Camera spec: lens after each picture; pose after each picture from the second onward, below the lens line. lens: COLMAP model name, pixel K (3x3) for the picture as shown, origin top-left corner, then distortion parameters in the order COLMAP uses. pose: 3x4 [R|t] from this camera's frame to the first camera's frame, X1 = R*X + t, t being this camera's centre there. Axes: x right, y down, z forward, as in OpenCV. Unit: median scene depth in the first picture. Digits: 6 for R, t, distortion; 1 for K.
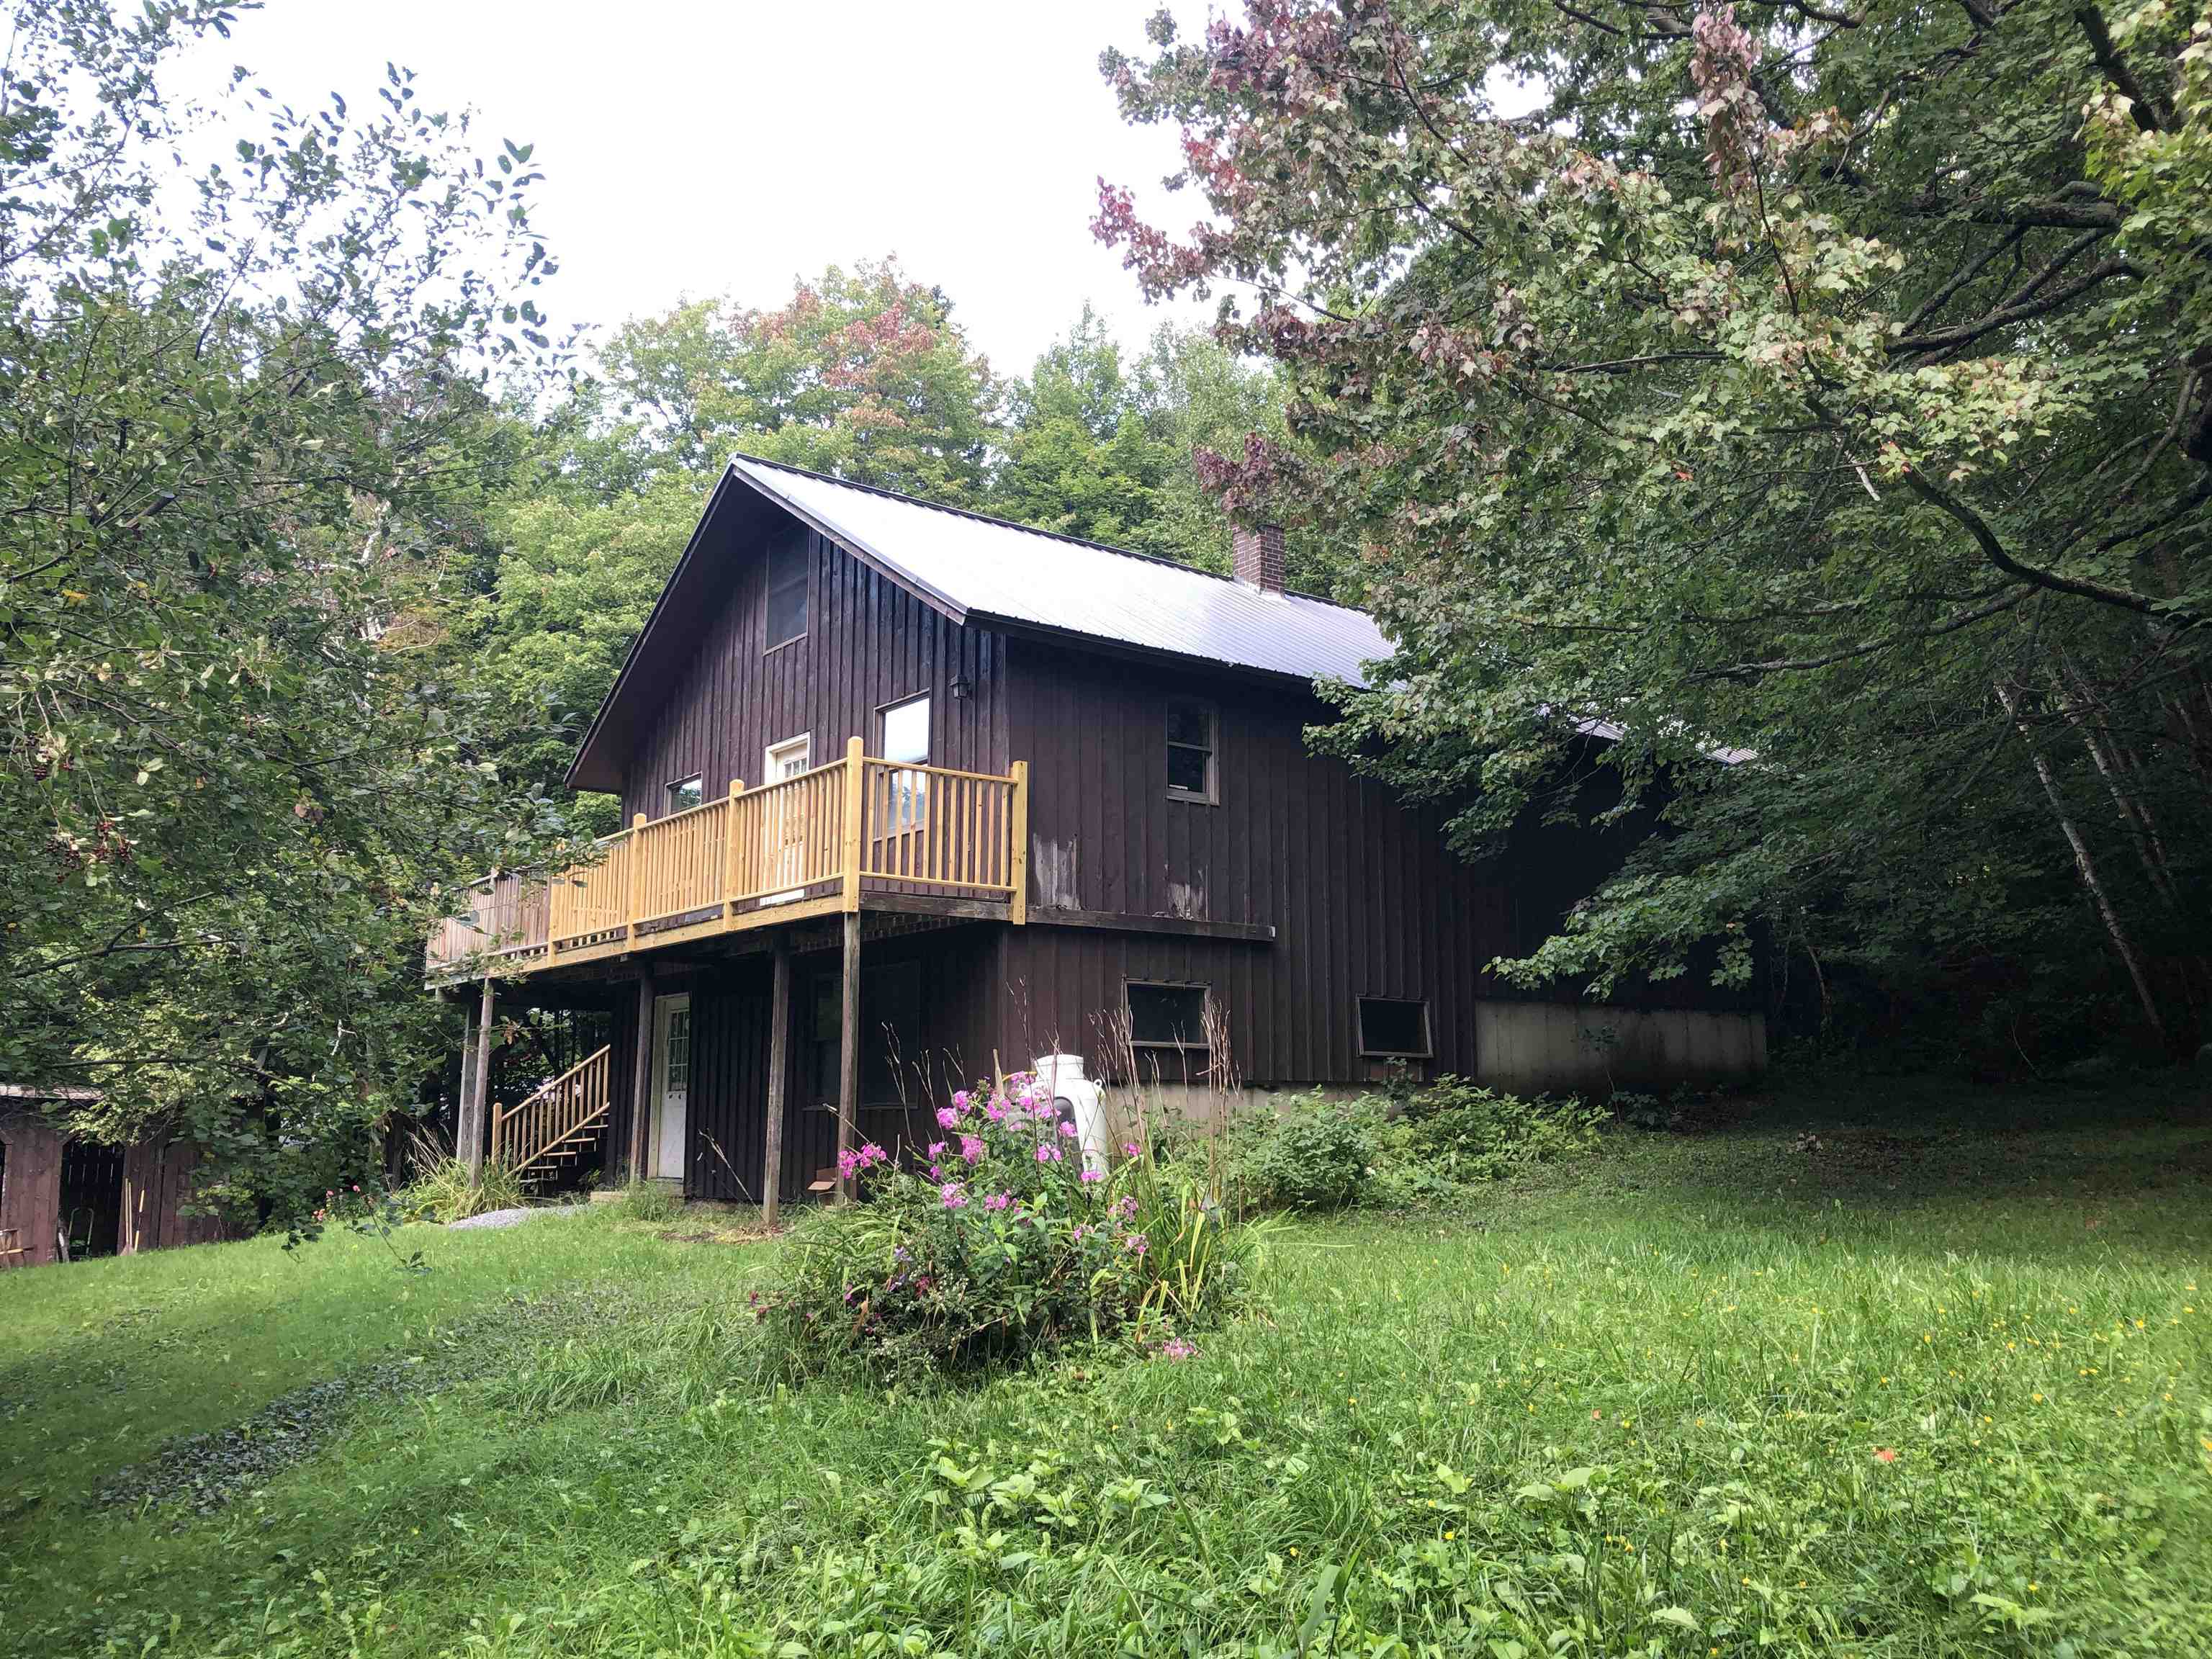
lens RADIAL K [[1811.8, 0, 1117.1], [0, 1811.8, 774.3], [0, 0, 1]] dist [0.011330, -0.000871]
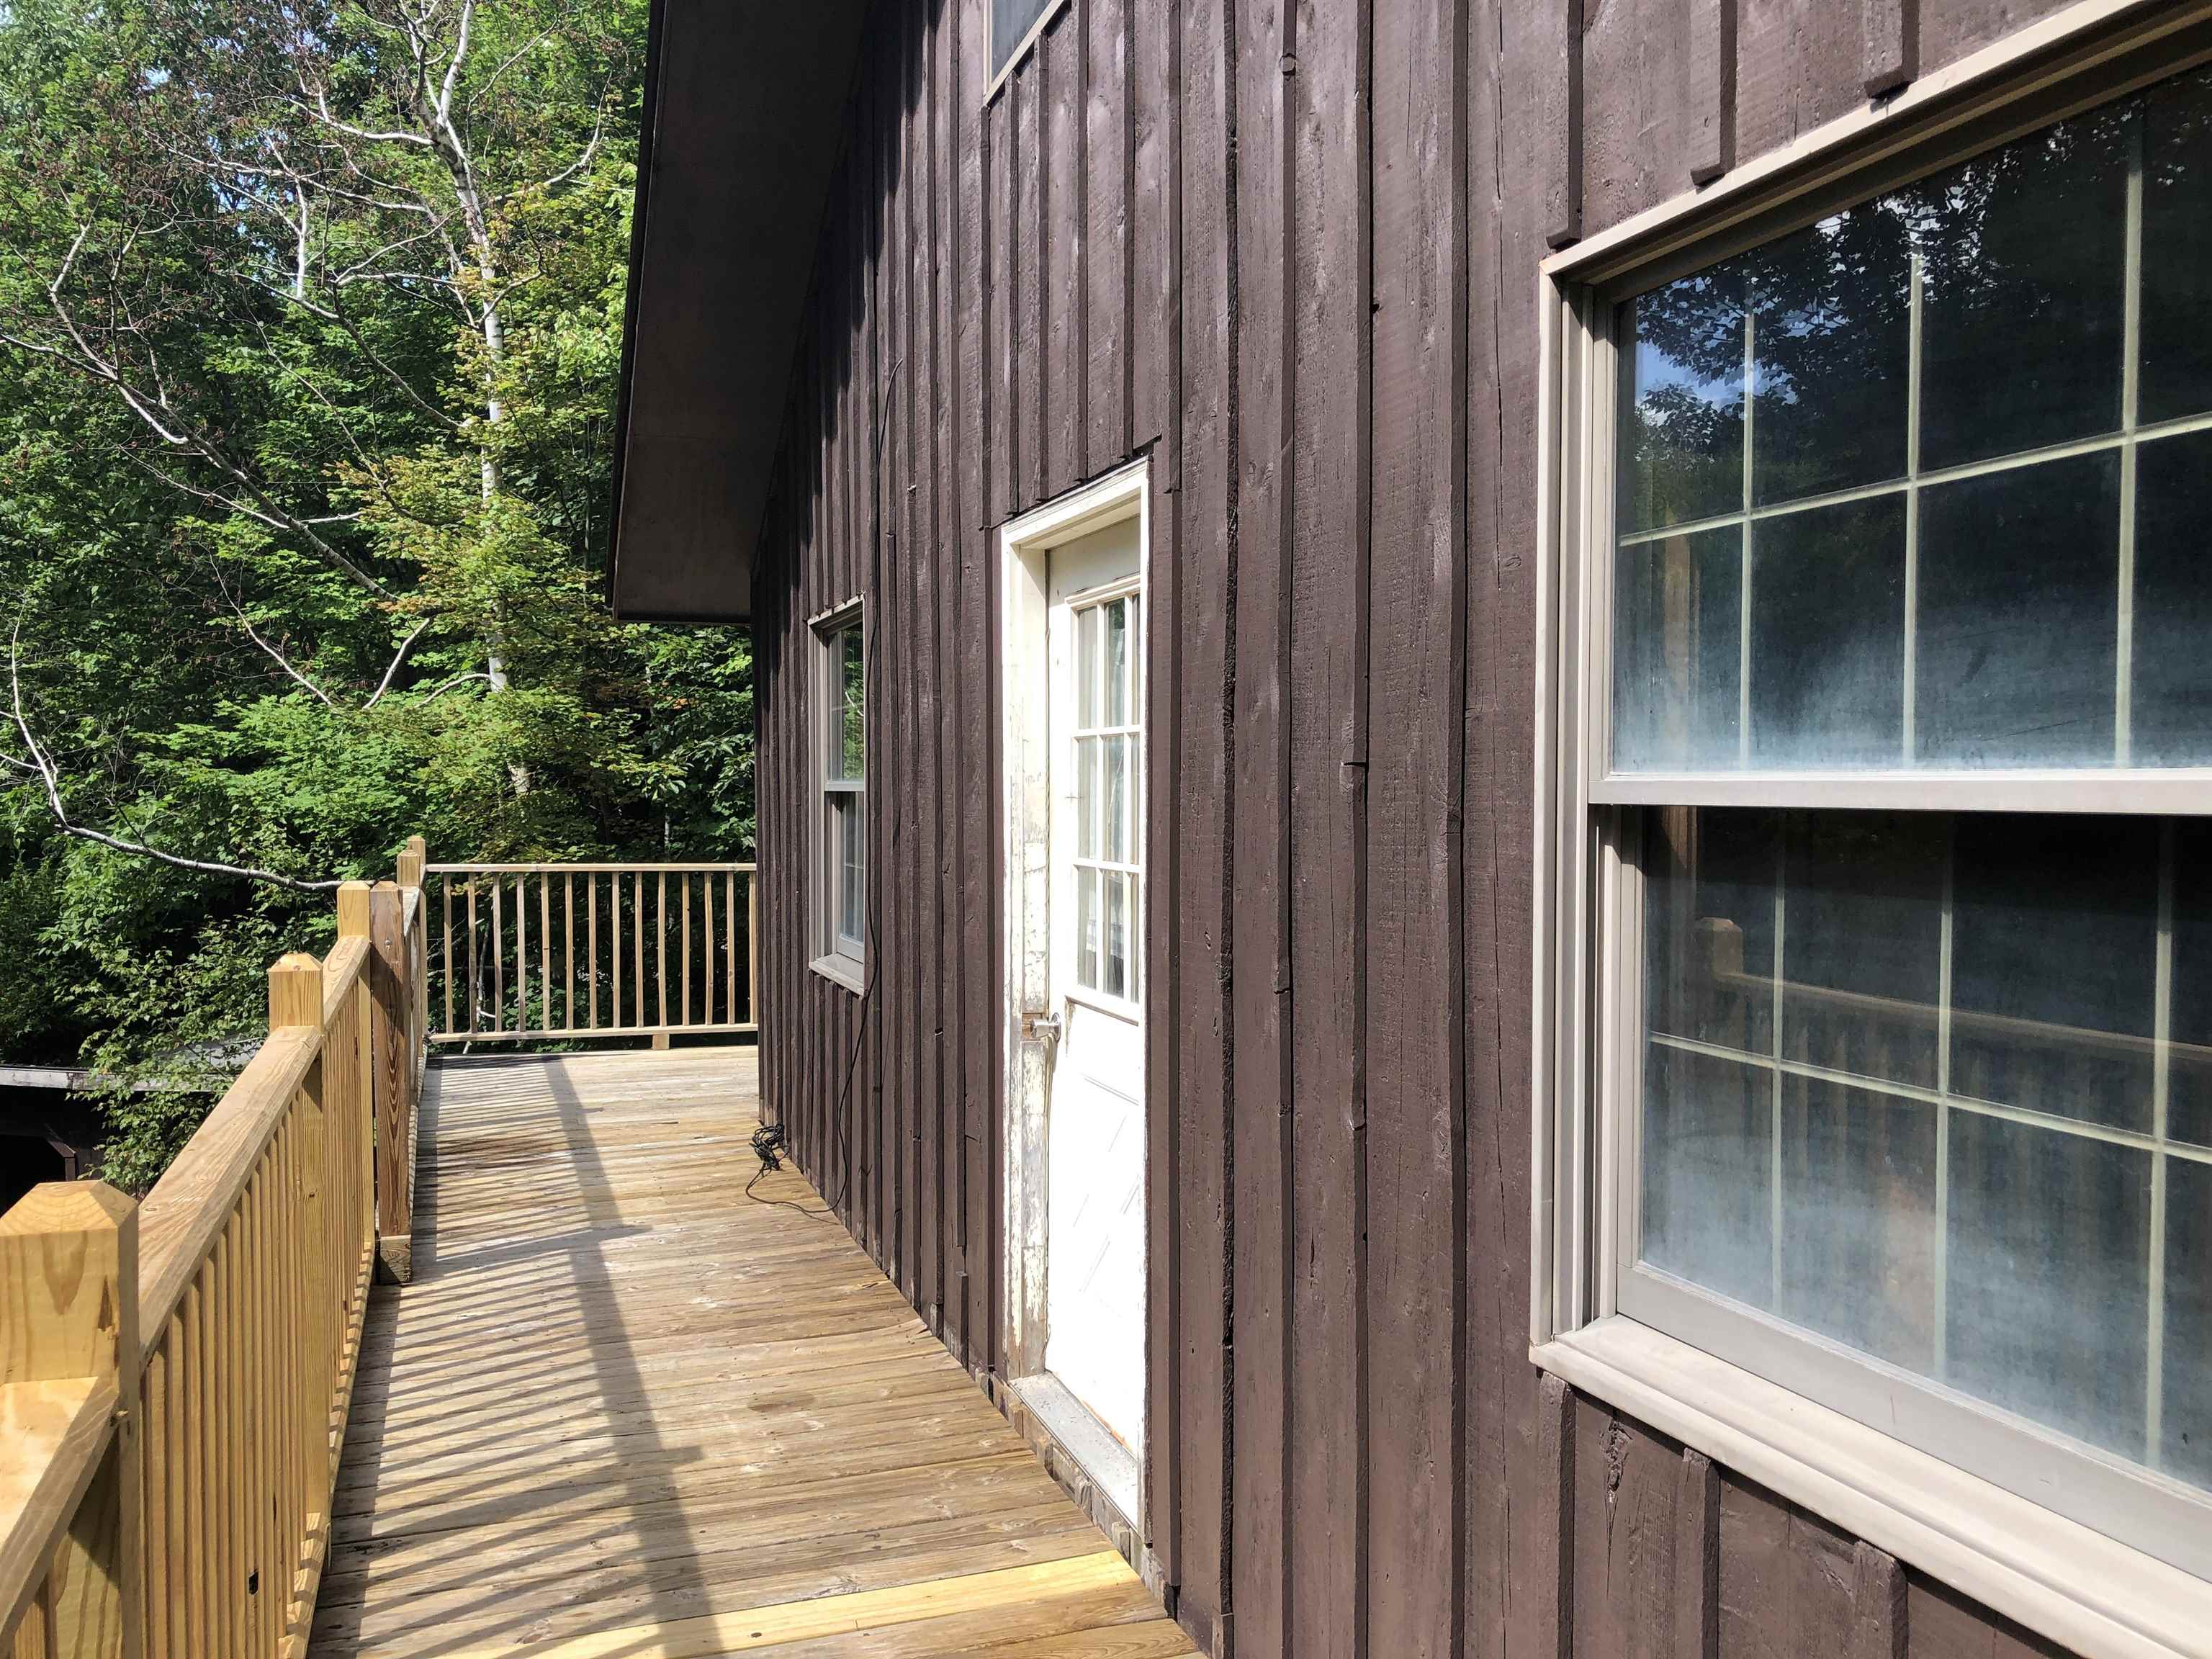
lens RADIAL K [[1796.0, 0, 1106.0], [0, 1796.0, 829.5], [0, 0, 1]] dist [0.018868, -0.013727]
pose [[0.954177, 0.006840, -0.299164, -0.138025], [0.057903, 0.976624, 0.207007, -0.027830], [0.293587, -0.214844, 0.931477, 0.942216]]
